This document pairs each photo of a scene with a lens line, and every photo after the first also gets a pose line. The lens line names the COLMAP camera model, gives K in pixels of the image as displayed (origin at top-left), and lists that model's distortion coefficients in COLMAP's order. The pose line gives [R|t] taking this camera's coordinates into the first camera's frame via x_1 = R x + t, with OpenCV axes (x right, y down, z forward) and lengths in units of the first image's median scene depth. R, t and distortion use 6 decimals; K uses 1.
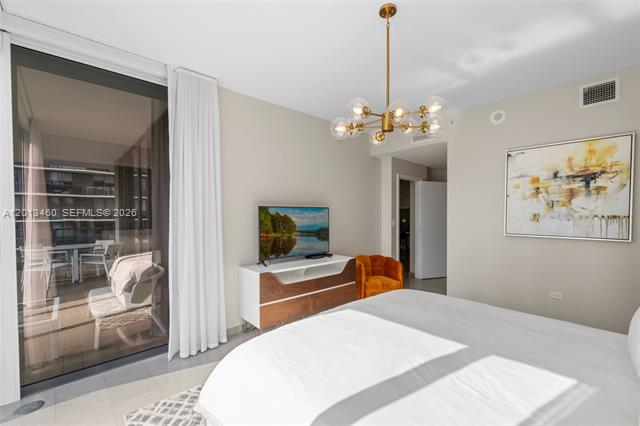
lens RADIAL K [[269.0, 0, 317.1], [0, 269.0, 216.8], [0, 0, 1]] dist [-0.003651, 0.000279]
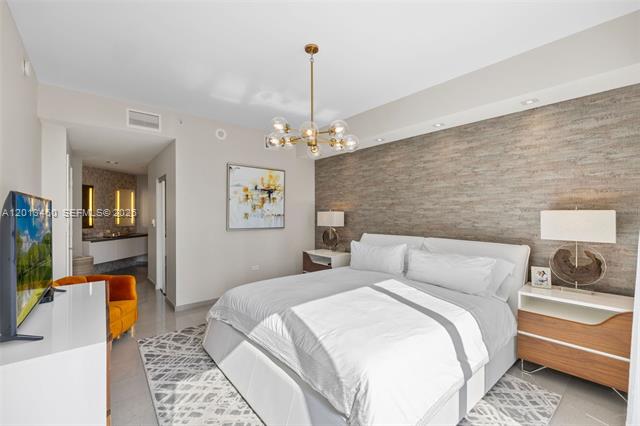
lens RADIAL K [[269.0, 0, 317.8], [0, 269.0, 212.7], [0, 0, 1]] dist [-0.003651, 0.000279]
pose [[0.037406, 0.004522, 0.999290, -0.625899], [0.010864, 0.999929, -0.004932, -0.003929], [-0.999241, 0.011041, 0.037355, 0.609770]]
